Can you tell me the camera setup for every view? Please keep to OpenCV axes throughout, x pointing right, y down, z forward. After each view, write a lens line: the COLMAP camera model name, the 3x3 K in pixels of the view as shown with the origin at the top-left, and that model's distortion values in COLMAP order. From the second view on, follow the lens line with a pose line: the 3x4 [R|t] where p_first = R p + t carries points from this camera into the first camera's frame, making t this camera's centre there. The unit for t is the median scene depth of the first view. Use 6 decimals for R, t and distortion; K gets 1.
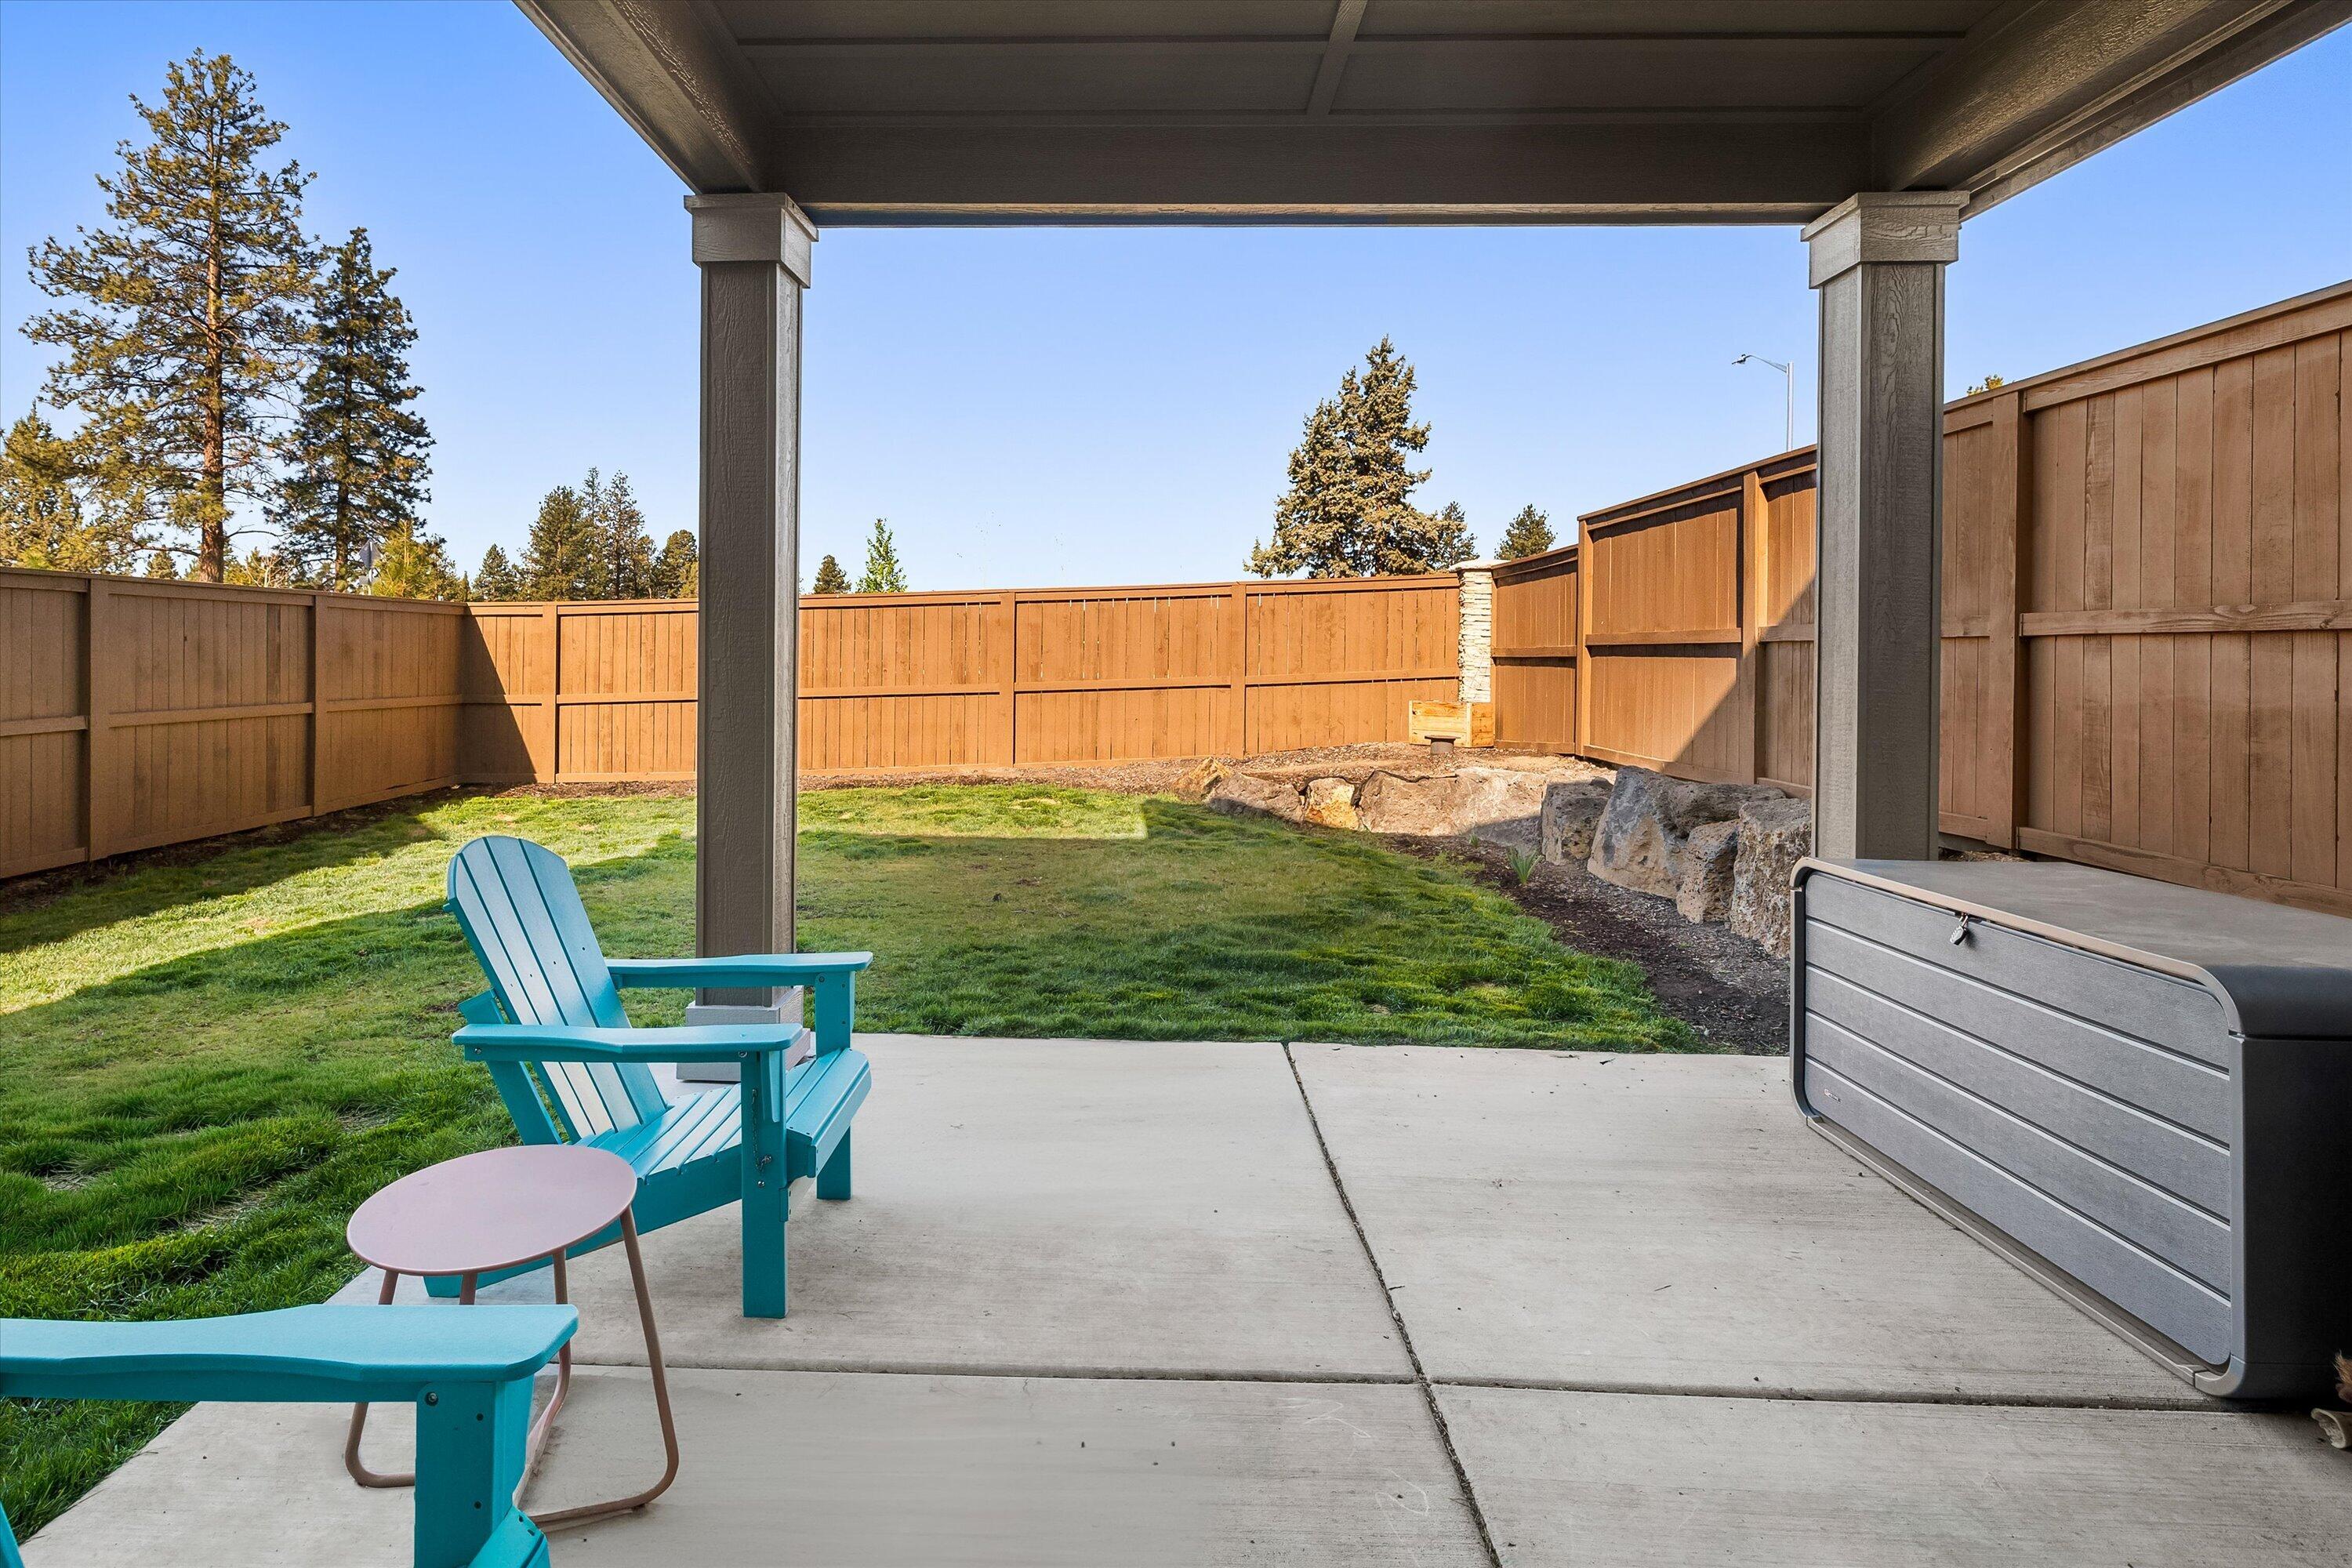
lens RADIAL K [[1217.9, 0, 1100.2], [0, 1217.9, 659.0], [0, 0, 1]] dist [0.001783, 0.000146]
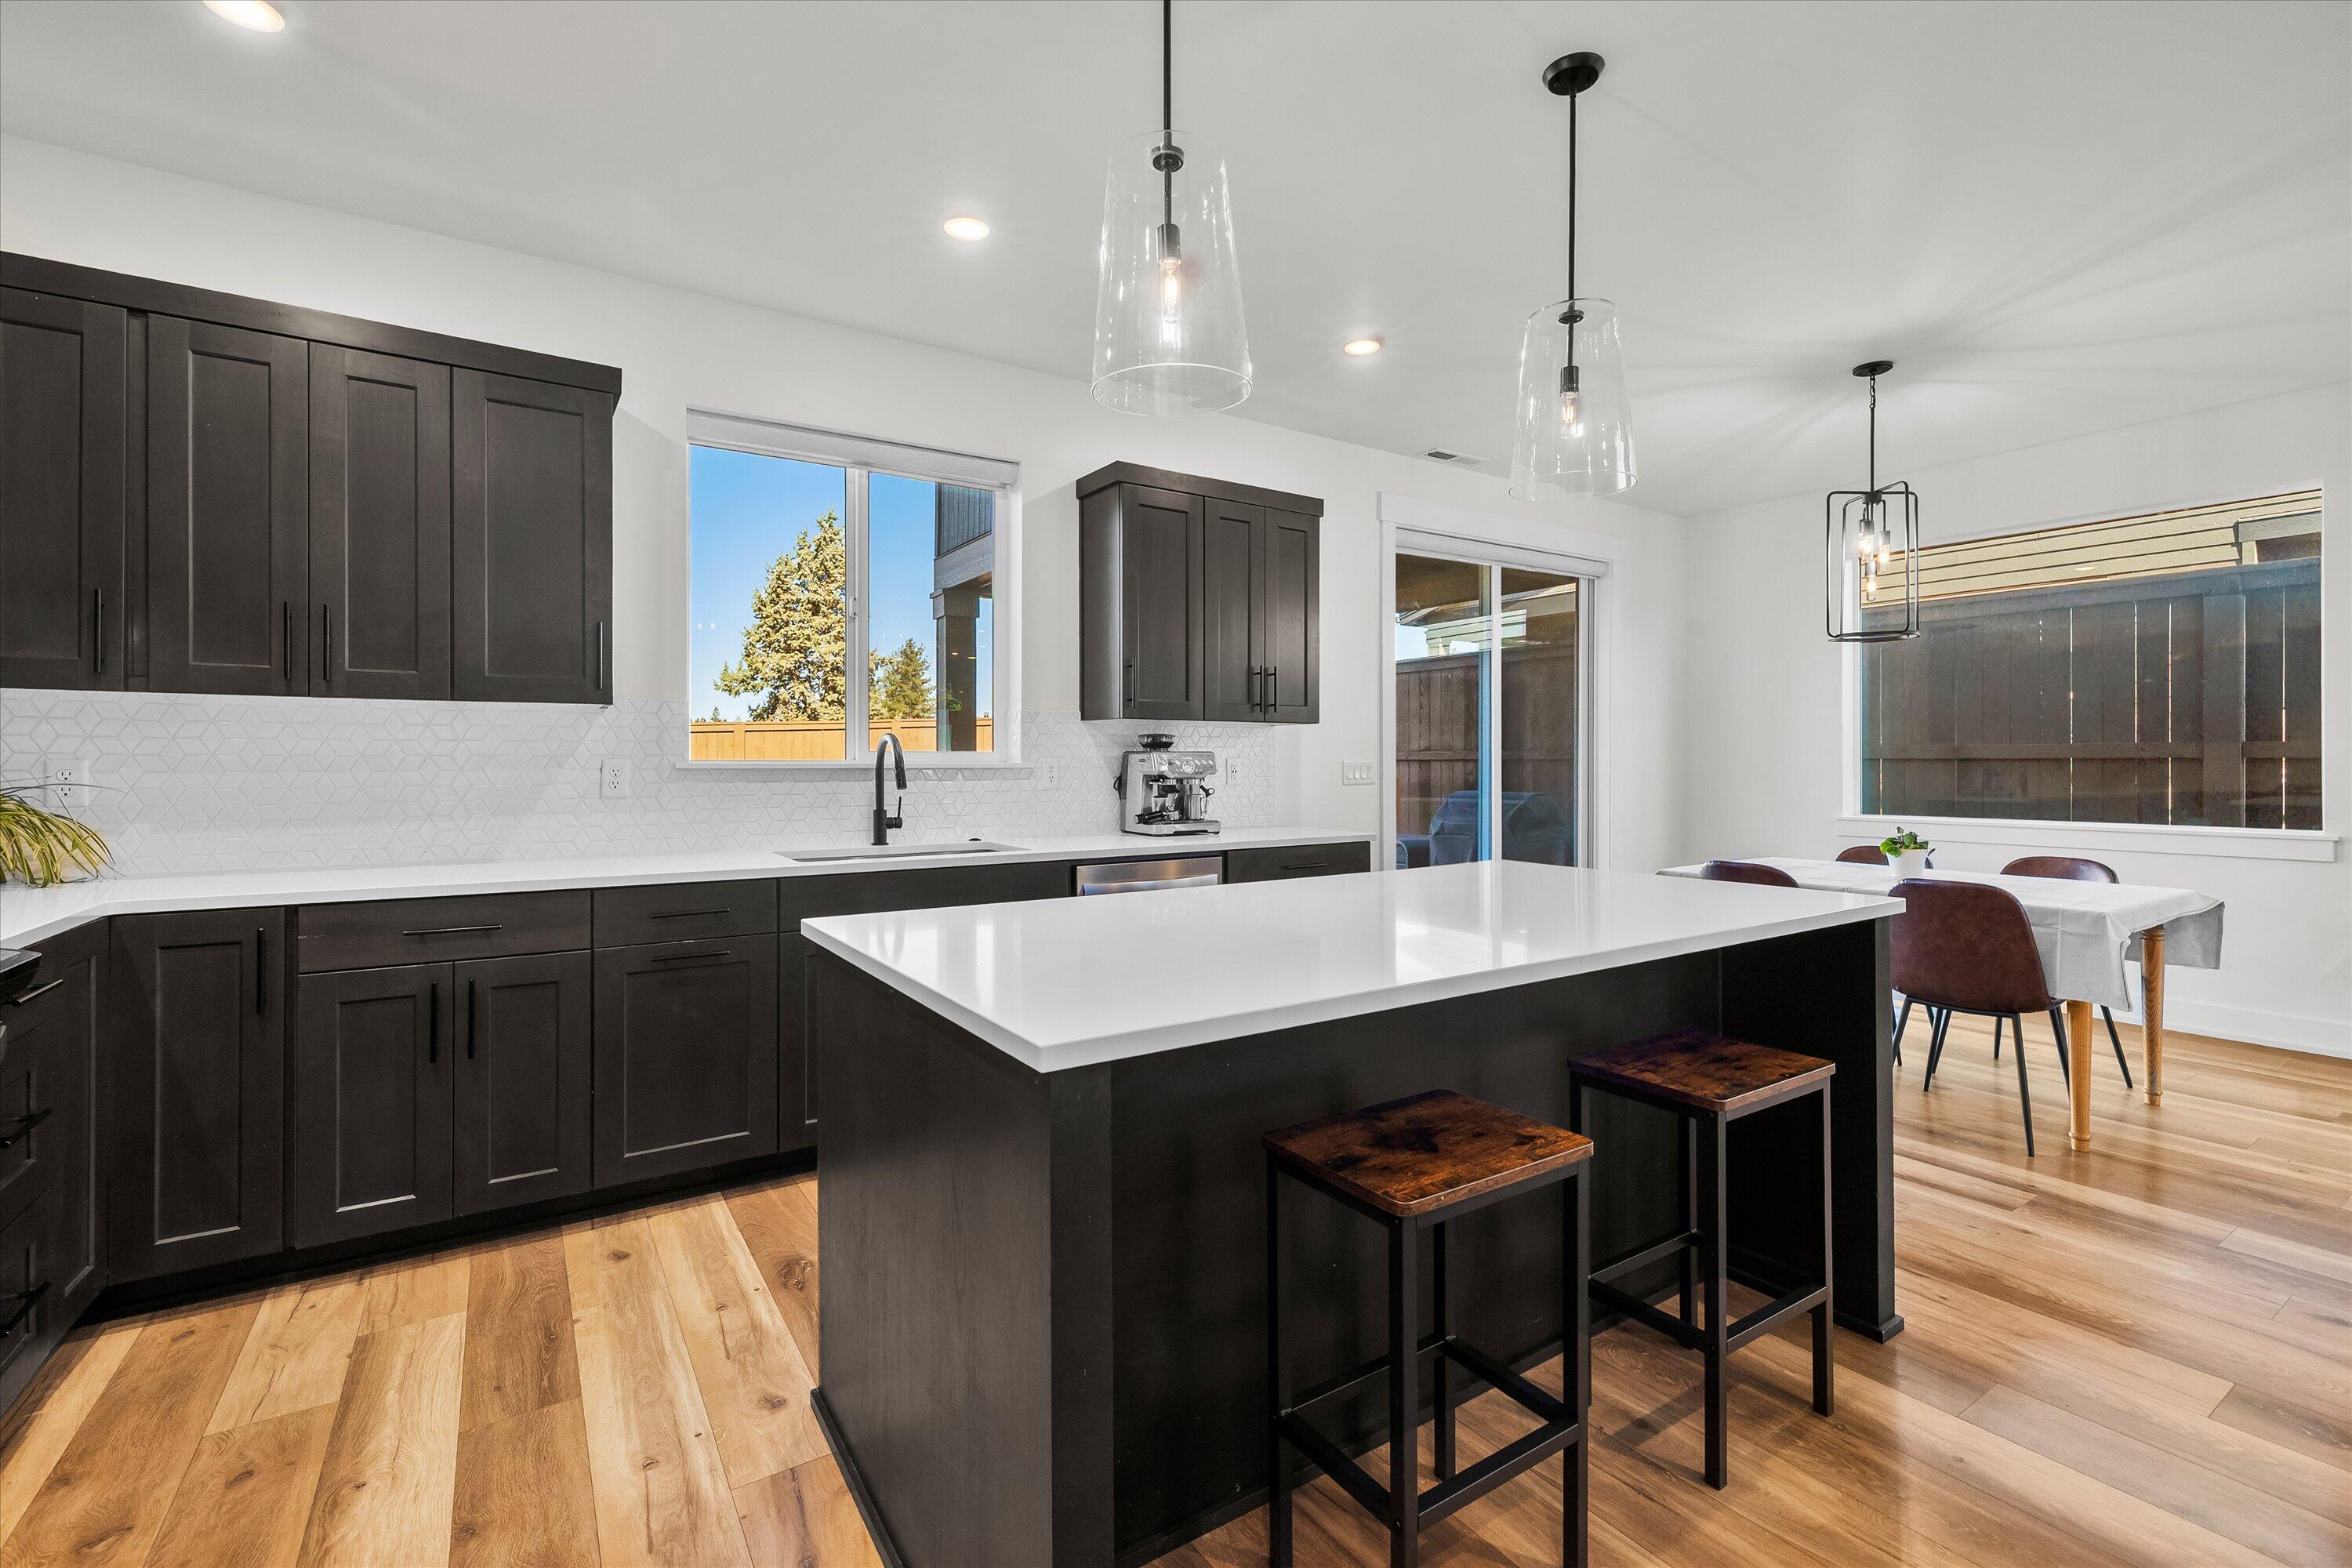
lens RADIAL K [[1011.1, 0, 1165.2], [0, 1011.1, 767.2], [0, 0, 1]] dist [0.002917, 0.000300]
pose [[0.824190, -0.014878, 0.566118, -0.136362], [0.010560, 0.999885, 0.010903, -0.004589], [-0.566215, -0.003008, 0.824252, -0.111858]]
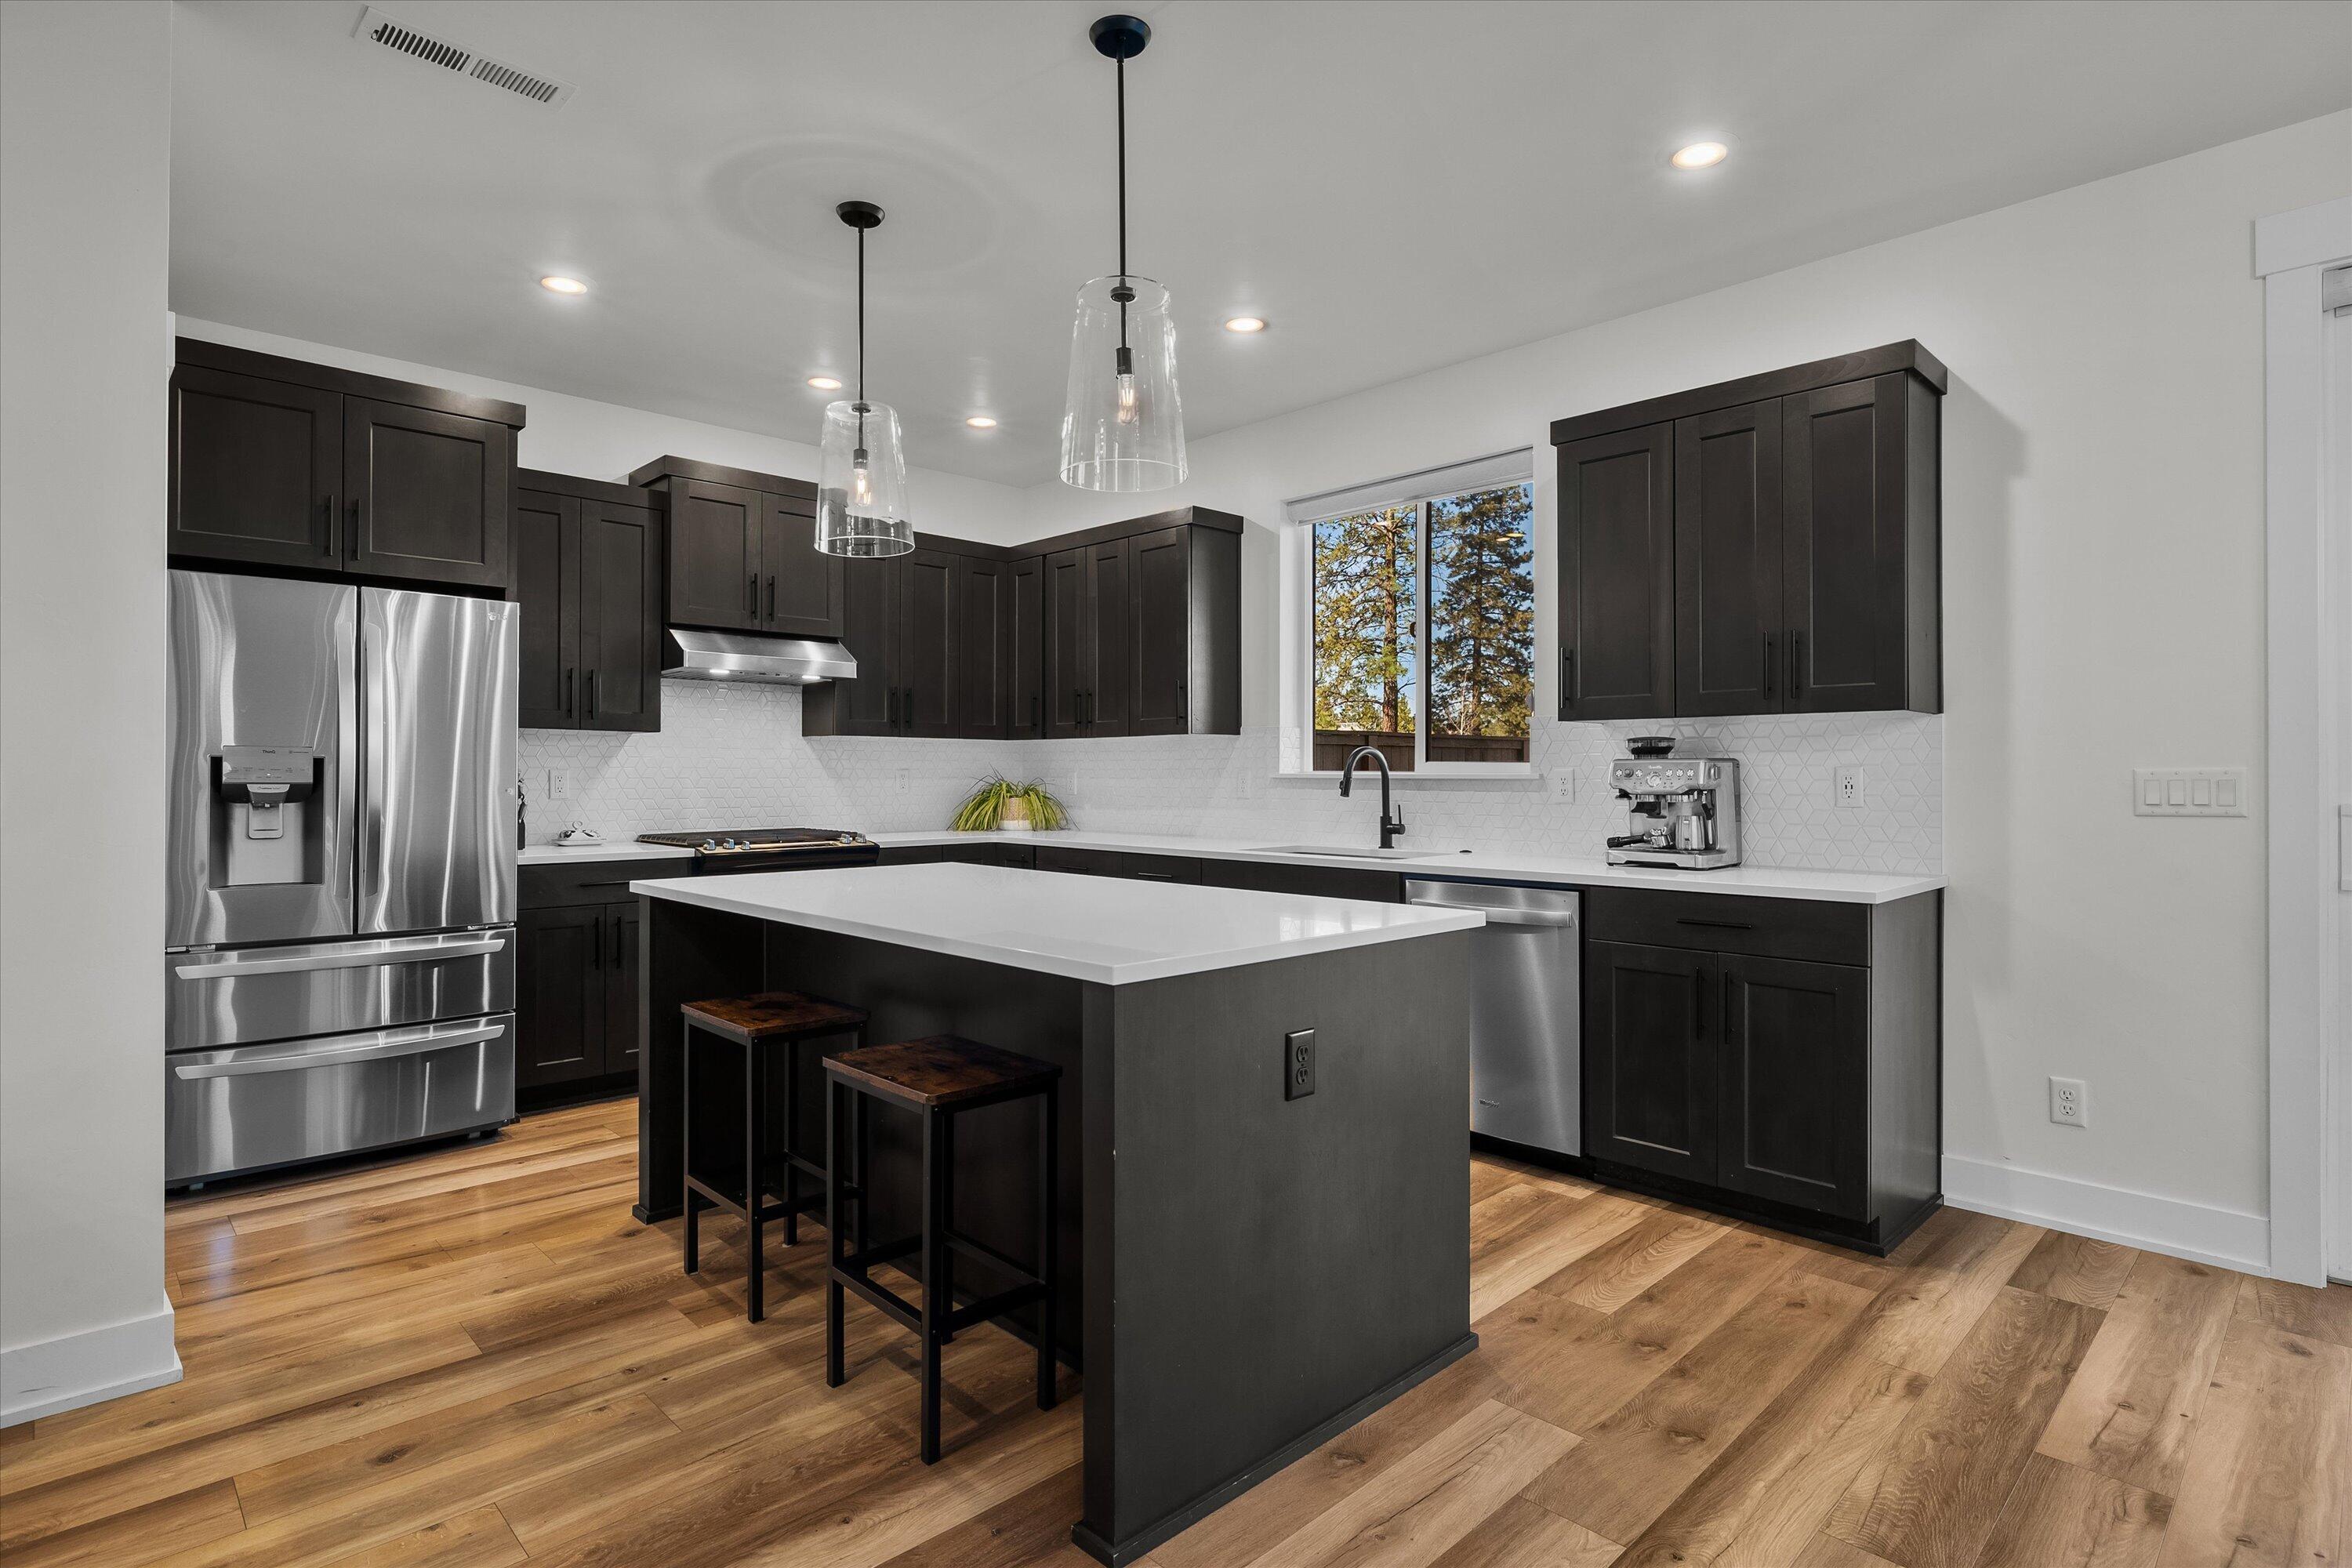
lens RADIAL K [[1185.9, 0, 1181.6], [0, 1185.9, 772.2], [0, 0, 1]] dist [0.000522, -0.000461]
pose [[0.714570, -0.012260, -0.699456, -0.010192], [0.007718, 0.999924, -0.009642, -0.003080], [0.699521, 0.001491, 0.714610, -0.122515]]
